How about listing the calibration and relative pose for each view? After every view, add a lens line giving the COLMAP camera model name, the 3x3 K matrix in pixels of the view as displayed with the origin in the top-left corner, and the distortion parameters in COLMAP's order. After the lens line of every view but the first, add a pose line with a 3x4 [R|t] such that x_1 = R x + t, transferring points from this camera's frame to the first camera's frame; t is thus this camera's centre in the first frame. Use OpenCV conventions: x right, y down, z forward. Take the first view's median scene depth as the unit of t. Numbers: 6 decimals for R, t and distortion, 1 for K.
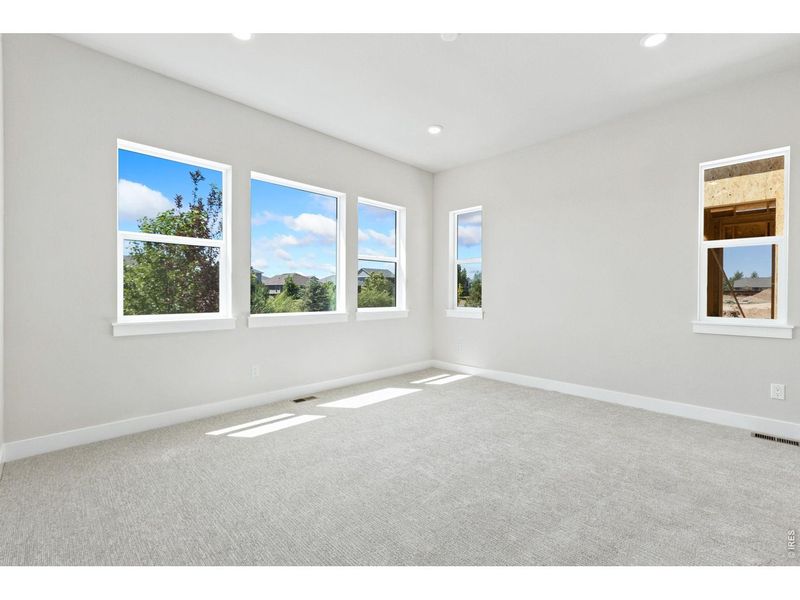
lens RADIAL K [[355.1, 0, 400.2], [0, 355.1, 298.5], [0, 0, 1]] dist [0.003299, 0.000389]
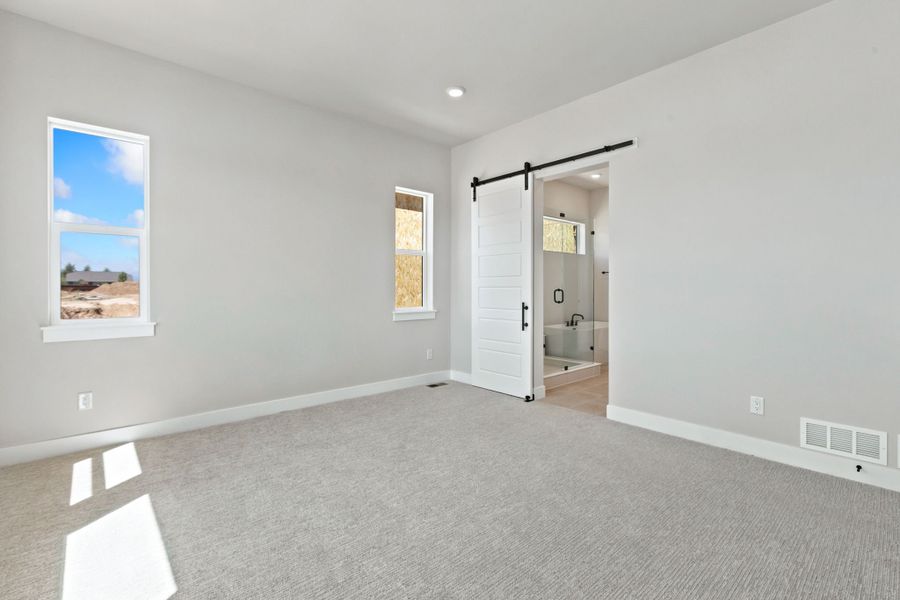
lens RADIAL K [[409.1, 0, 455.9], [0, 409.1, 294.9], [0, 0, 1]] dist [0.004284, -0.000106]
pose [[0.045060, -0.011953, 0.998913, -0.584063], [0.010751, 0.999876, 0.011479, -0.007194], [-0.998926, 0.010222, 0.045183, 0.726782]]
